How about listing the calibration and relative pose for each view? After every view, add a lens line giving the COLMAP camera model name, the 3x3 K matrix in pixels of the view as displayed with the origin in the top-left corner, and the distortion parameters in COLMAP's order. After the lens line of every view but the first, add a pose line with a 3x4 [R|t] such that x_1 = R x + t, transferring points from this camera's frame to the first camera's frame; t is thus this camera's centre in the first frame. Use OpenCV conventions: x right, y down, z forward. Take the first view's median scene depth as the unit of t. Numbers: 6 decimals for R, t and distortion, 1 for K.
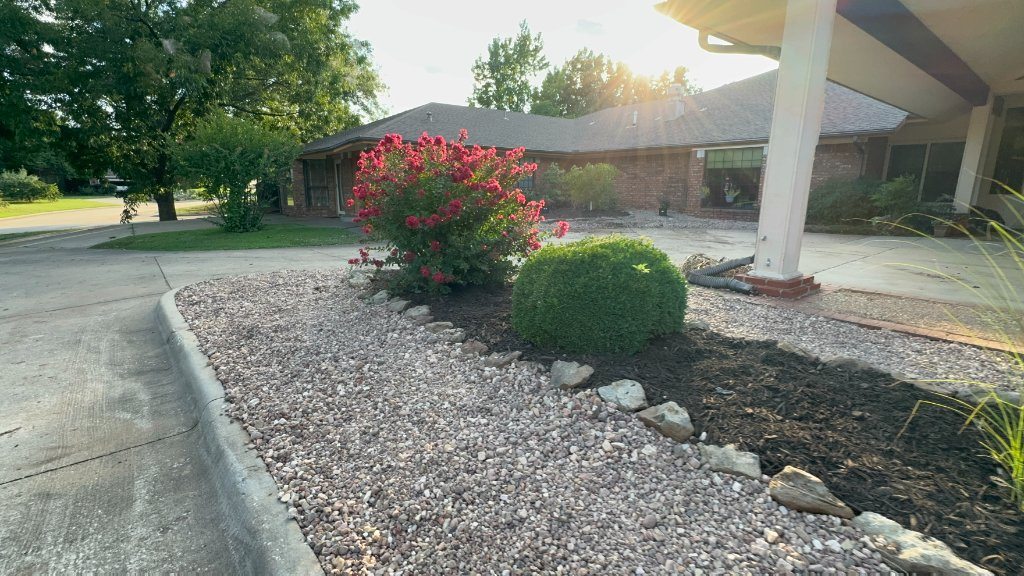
lens RADIAL K [[470.8, 0, 512.0], [0, 470.8, 288.0], [0, 0, 1]] dist [-0.000899, -0.000560]
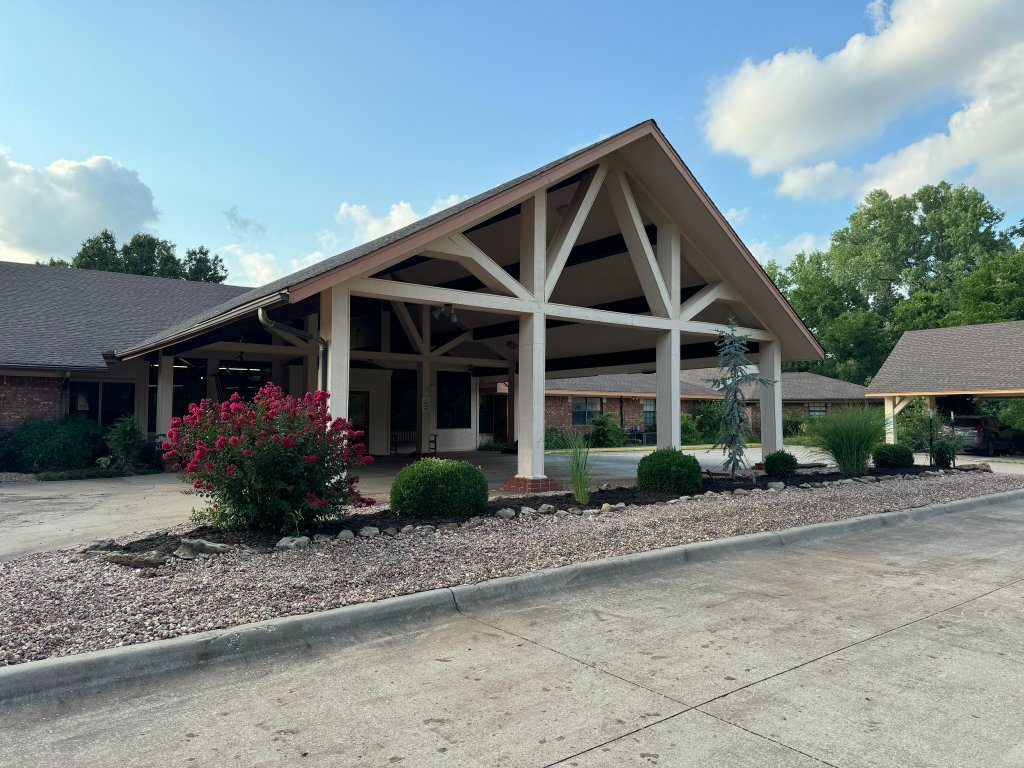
lens RADIAL K [[704.9, 0, 512.0], [0, 704.9, 384.0], [0, 0, 1]] dist [0.002304, -0.000403]
pose [[0.017277, 0.050604, 0.998569, -0.614419], [0.209955, 0.976268, -0.053107, -0.046422], [-0.977558, 0.210572, 0.006243, 0.153787]]
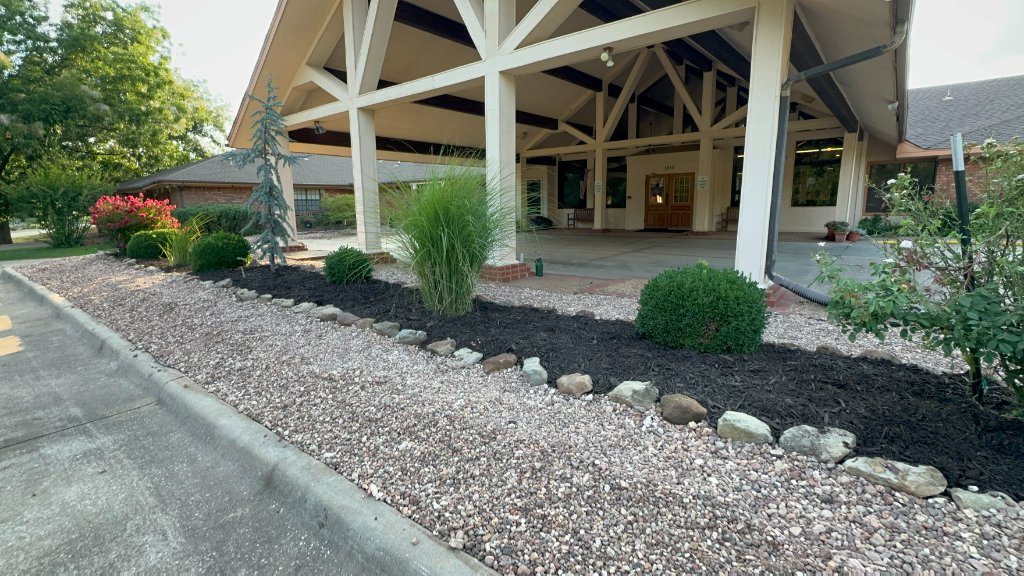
lens RADIAL K [[470.8, 0, 512.0], [0, 470.8, 288.0], [0, 0, 1]] dist [-0.000899, -0.000560]
pose [[0.979642, -0.053566, 0.193475, 0.494534], [0.061352, 0.997521, -0.034471, 0.145741], [-0.191149, 0.045639, 0.980499, -0.690390]]
